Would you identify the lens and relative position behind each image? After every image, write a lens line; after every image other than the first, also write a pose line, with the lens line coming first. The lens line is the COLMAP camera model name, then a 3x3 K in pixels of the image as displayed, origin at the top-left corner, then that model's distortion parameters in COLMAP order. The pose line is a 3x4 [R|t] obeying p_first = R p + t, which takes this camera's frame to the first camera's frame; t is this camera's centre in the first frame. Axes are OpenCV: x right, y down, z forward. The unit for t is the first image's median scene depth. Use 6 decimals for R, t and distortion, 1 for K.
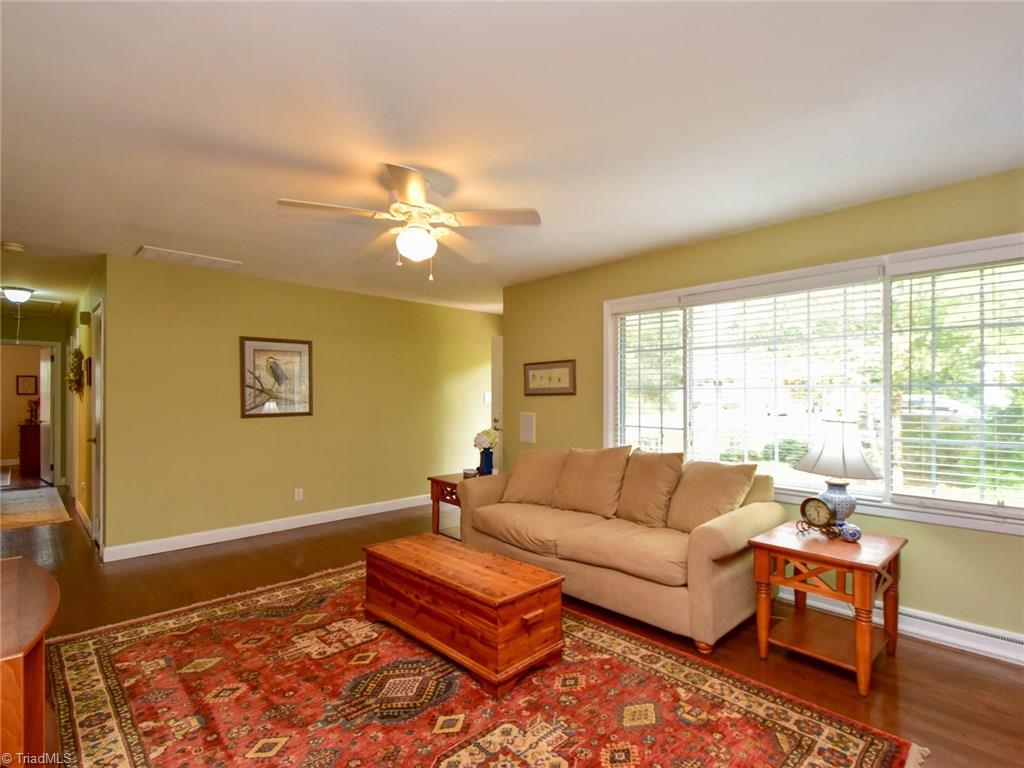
lens RADIAL K [[507.6, 0, 513.2], [0, 507.6, 394.4], [0, 0, 1]] dist [0.036383, -0.018270]
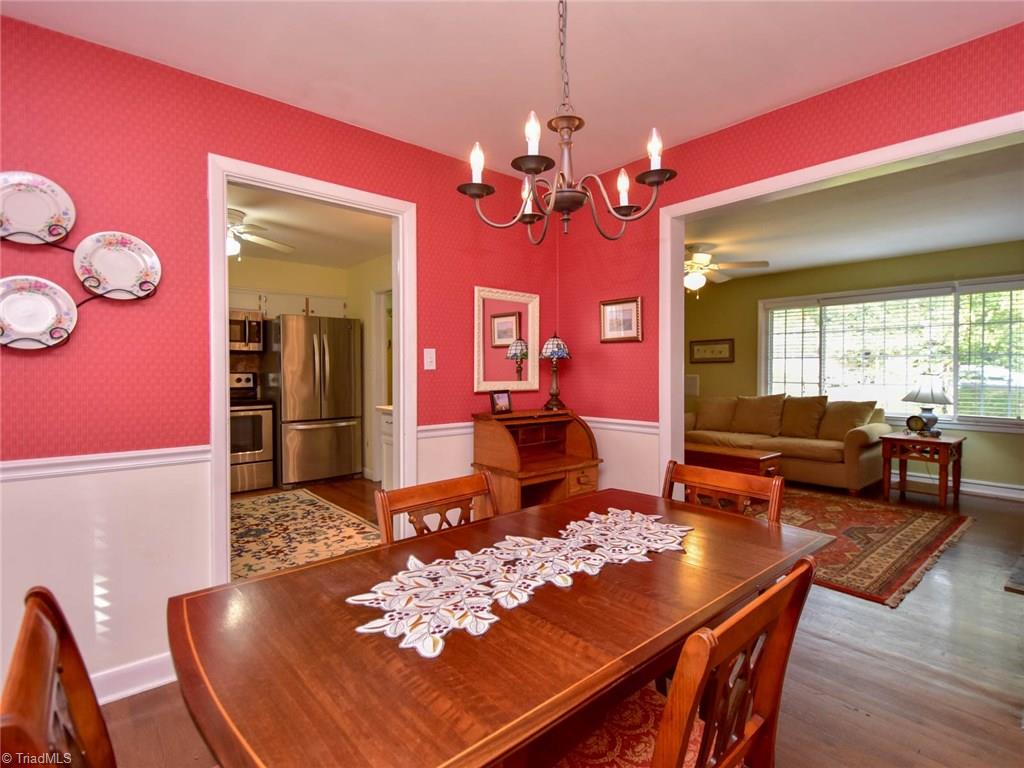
lens RADIAL K [[507.6, 0, 518.3], [0, 507.6, 379.3], [0, 0, 1]] dist [0.036383, -0.018270]
pose [[0.998500, -0.000622, -0.054747, -0.523012], [0.001869, 0.999740, 0.022715, 0.018474], [0.054719, -0.022783, 0.998242, -0.658376]]
